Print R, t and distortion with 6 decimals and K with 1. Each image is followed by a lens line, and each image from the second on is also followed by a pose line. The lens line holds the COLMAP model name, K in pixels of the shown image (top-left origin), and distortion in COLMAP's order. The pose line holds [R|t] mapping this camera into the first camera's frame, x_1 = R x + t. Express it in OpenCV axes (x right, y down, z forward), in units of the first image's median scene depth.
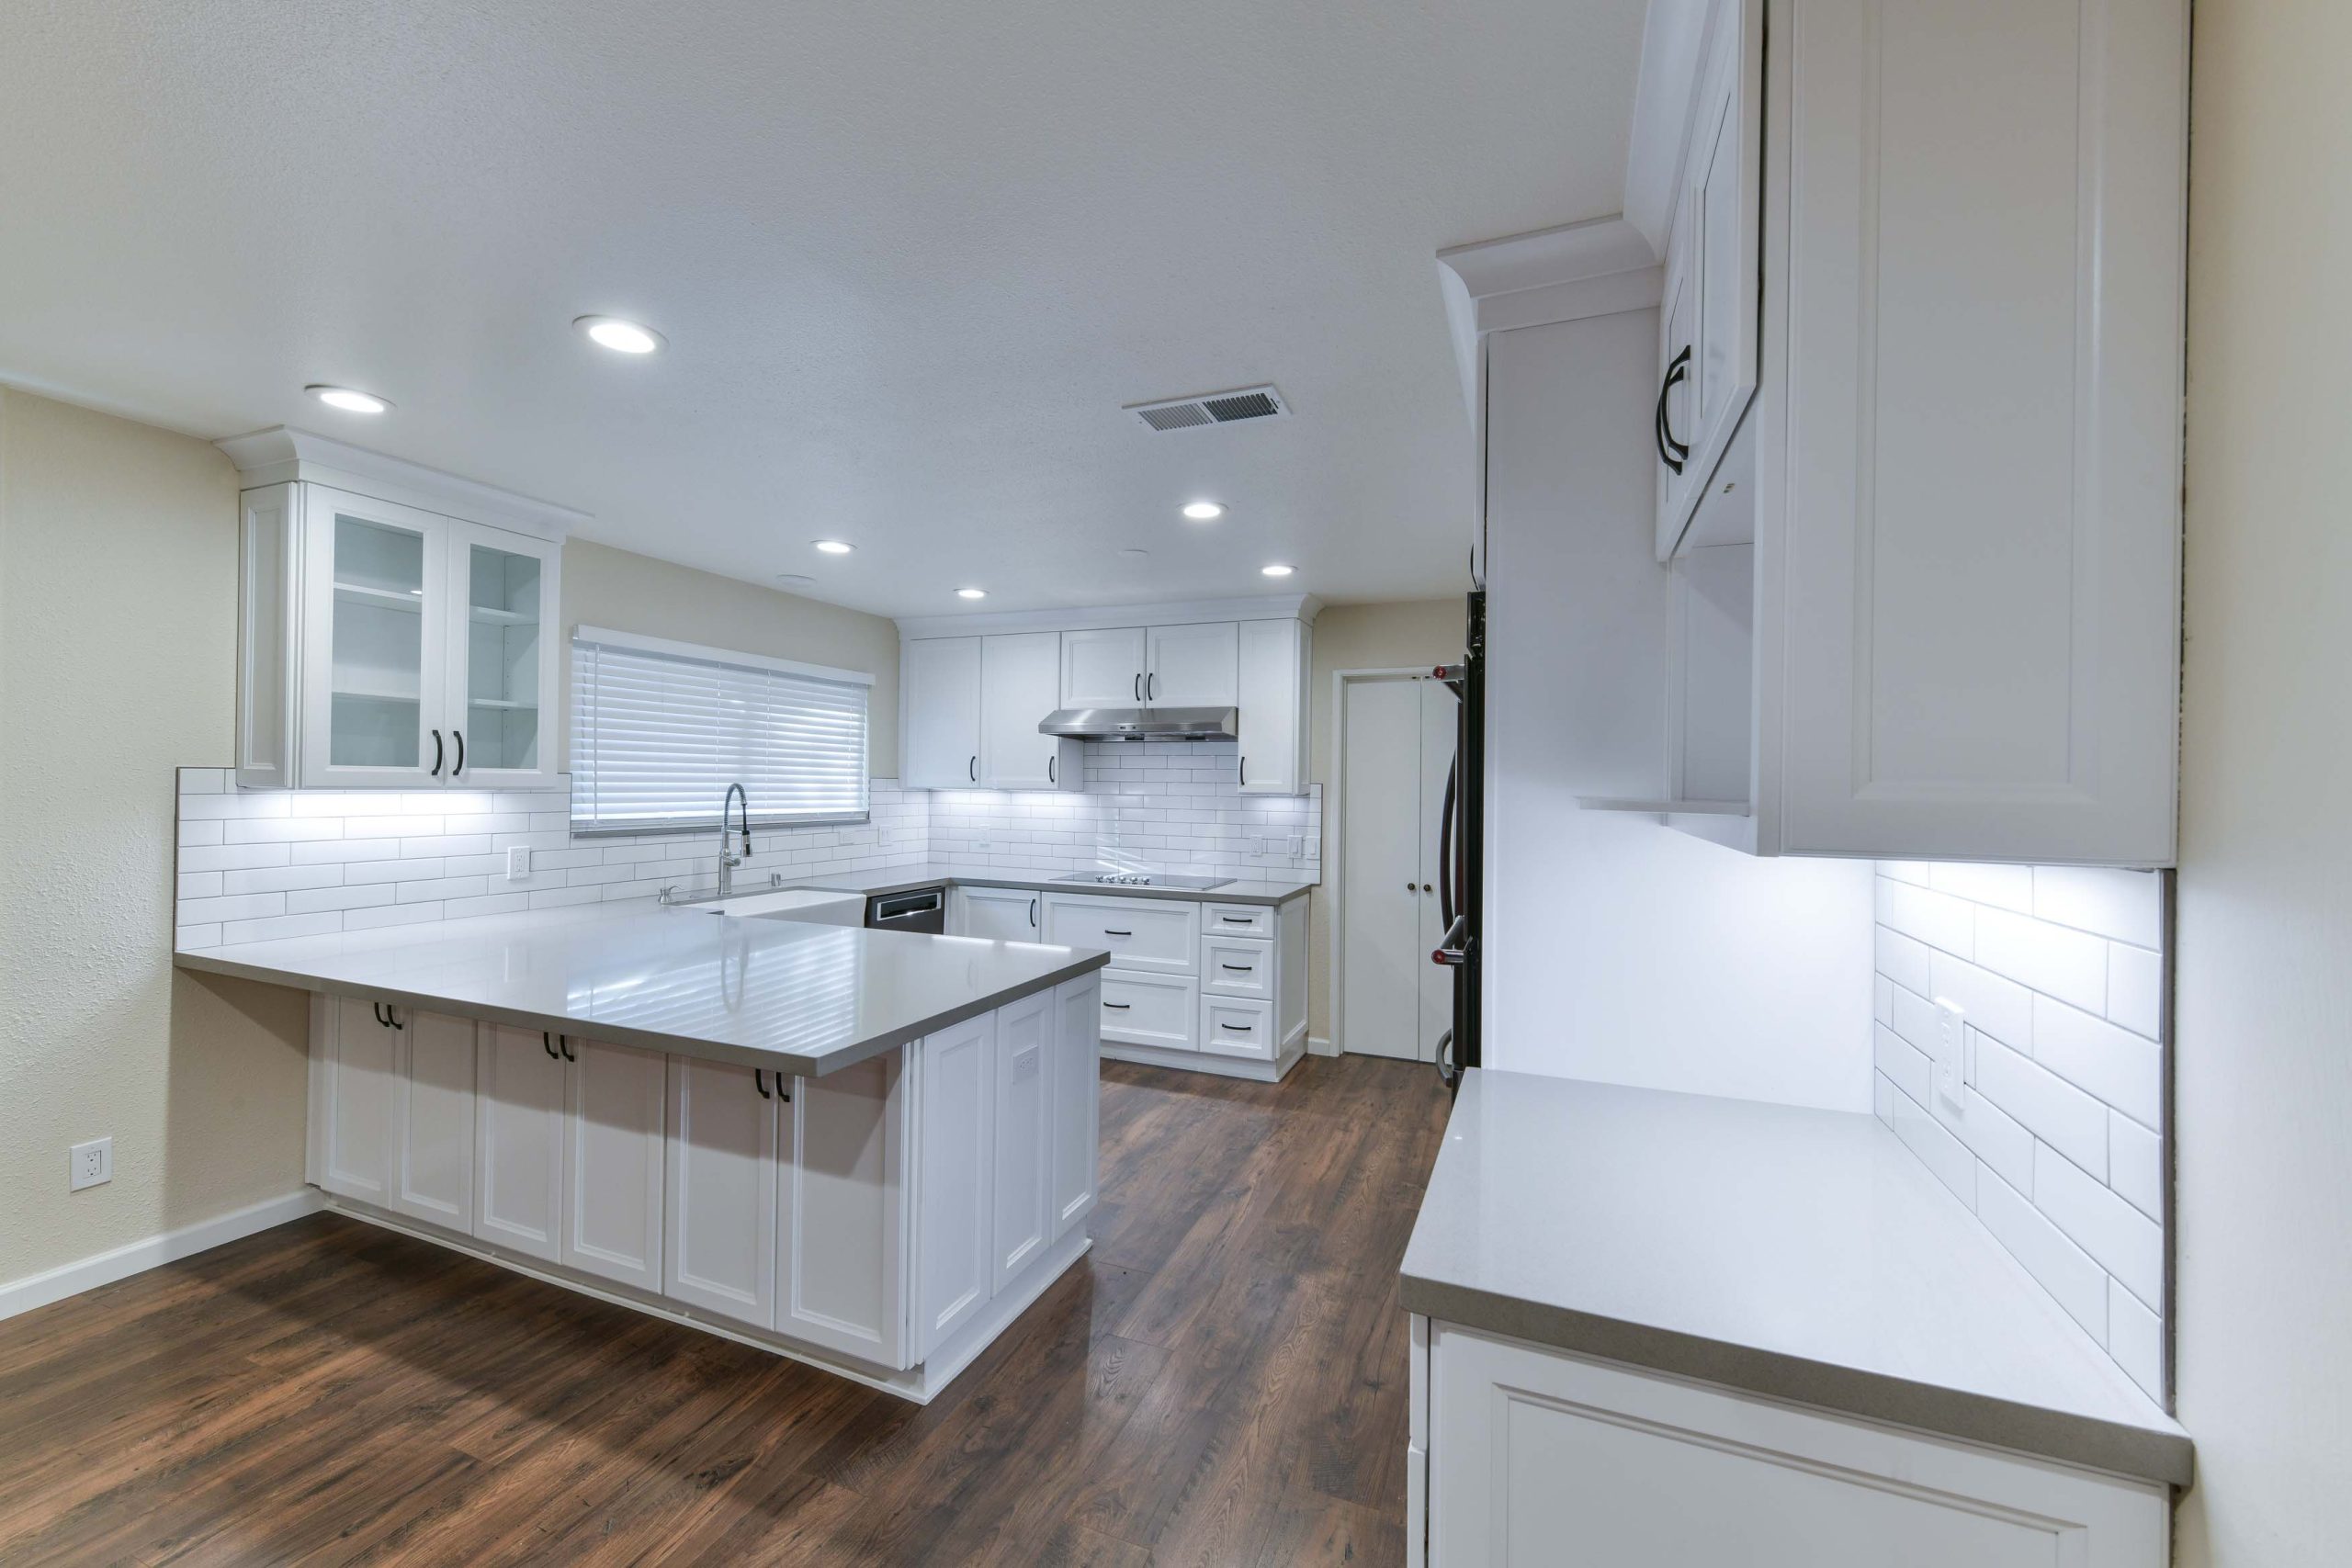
lens RADIAL K [[920.7, 0, 1171.4], [0, 920.7, 781.6], [0, 0, 1]] dist [0.001519, 0.000093]
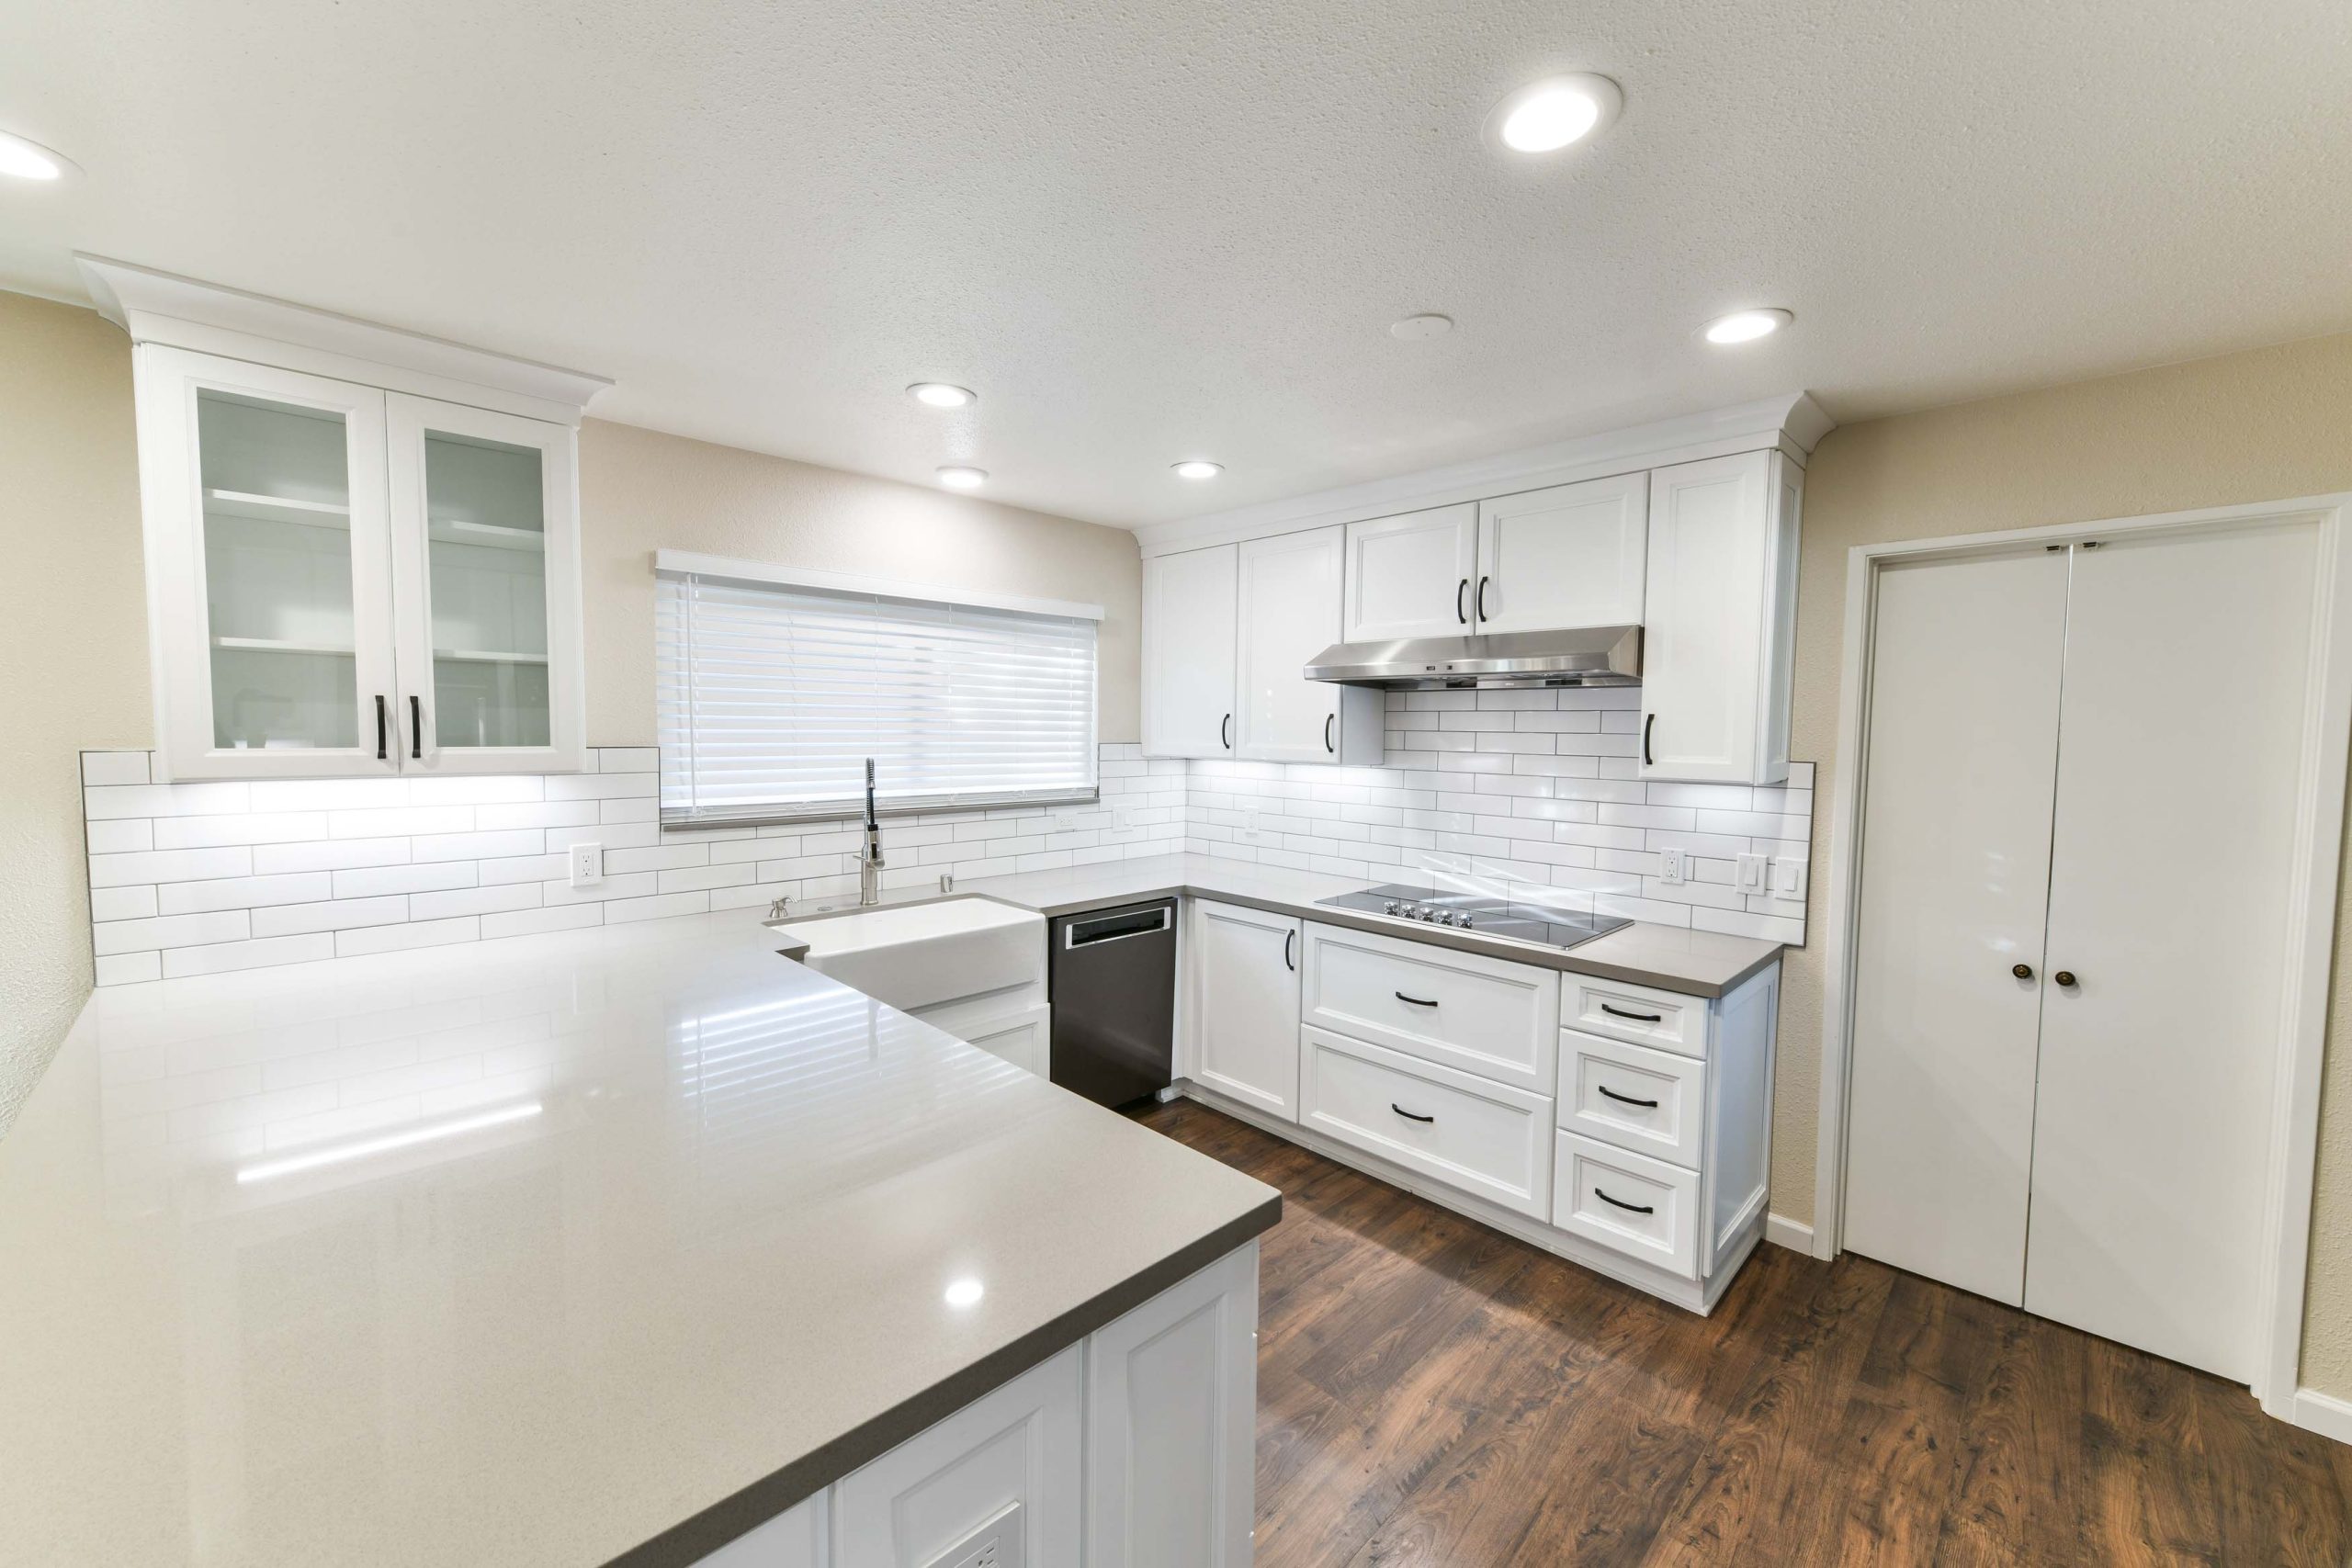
lens RADIAL K [[918.5, 0, 1168.6], [0, 918.5, 780.8], [0, 0, 1]] dist [0.000921, -0.000775]
pose [[0.917972, 0.021601, -0.396058, 0.036689], [0.001301, 0.998347, 0.057464, -0.022873], [0.396644, -0.053266, 0.916426, 0.444095]]
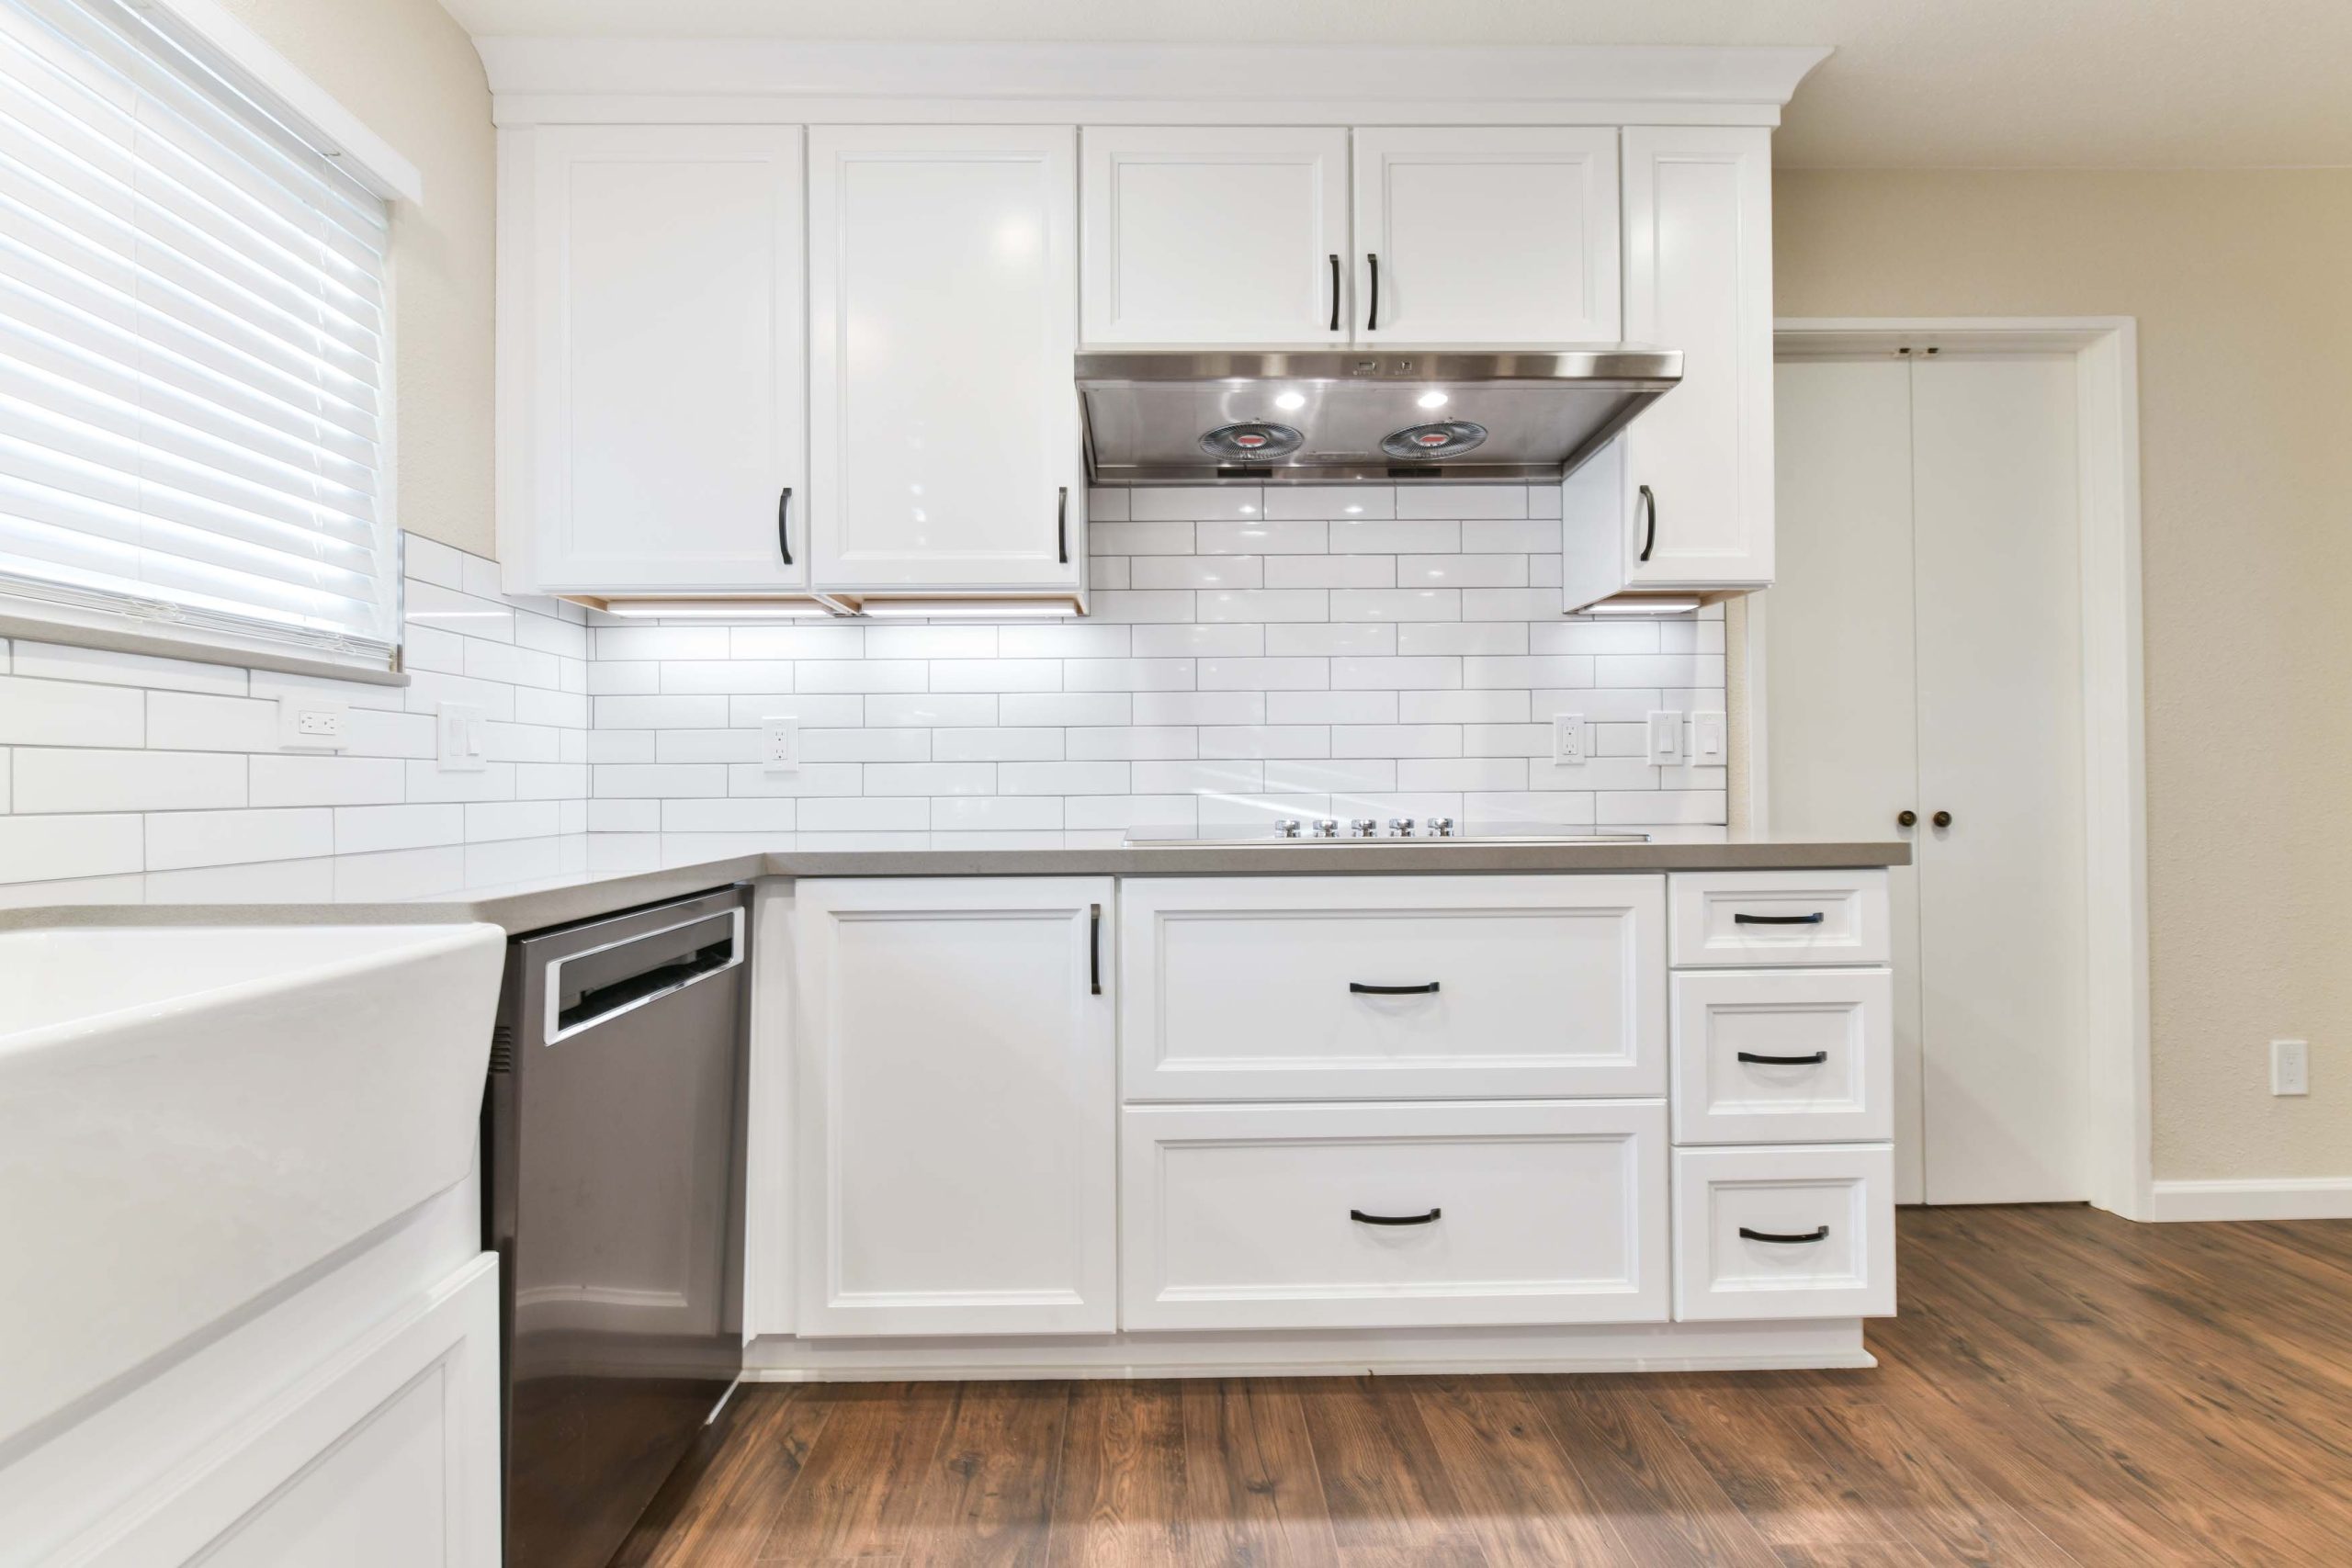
lens RADIAL K [[1026.2, 0, 1171.4], [0, 1026.2, 777.1], [0, 0, 1]] dist [-0.001231, -0.000380]
pose [[0.917816, -0.017934, 0.396602, -0.321403], [0.019235, 0.999815, 0.000698, 0.105854], [-0.396541, 0.006988, 0.917990, 0.836077]]
